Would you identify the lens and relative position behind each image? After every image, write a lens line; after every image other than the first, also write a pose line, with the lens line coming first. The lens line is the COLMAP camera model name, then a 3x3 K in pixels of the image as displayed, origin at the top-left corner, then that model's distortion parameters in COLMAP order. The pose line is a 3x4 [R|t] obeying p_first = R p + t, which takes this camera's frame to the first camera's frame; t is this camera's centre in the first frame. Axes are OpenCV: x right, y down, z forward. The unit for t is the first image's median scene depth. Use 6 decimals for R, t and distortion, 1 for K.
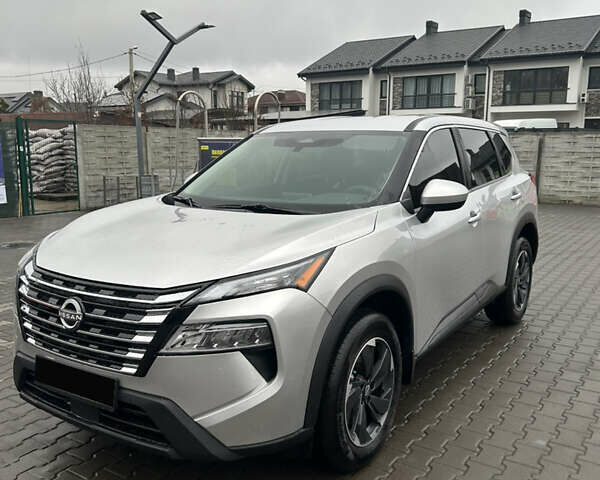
lens RADIAL K [[615.9, 0, 296.8], [0, 615.9, 233.5], [0, 0, 1]] dist [0.028483, 0.000000]
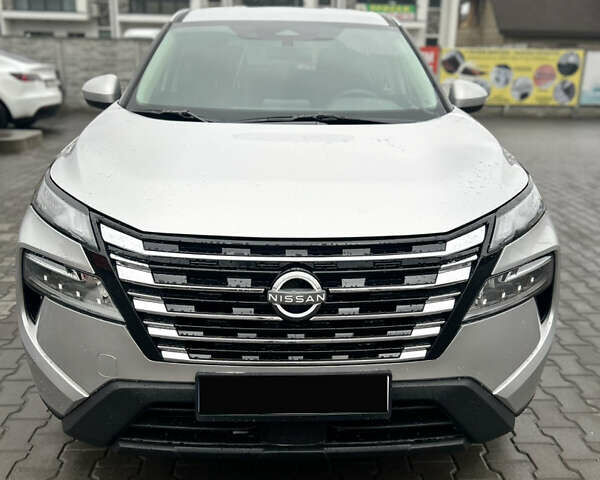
lens RADIAL K [[615.9, 0, 296.4], [0, 615.9, 230.2], [0, 0, 1]] dist [0.028483, 0.000000]
pose [[0.807043, -0.147689, 0.571725, -0.631594], [0.072483, 0.985672, 0.152304, -0.027984], [-0.586027, -0.081476, 0.806185, 0.438911]]
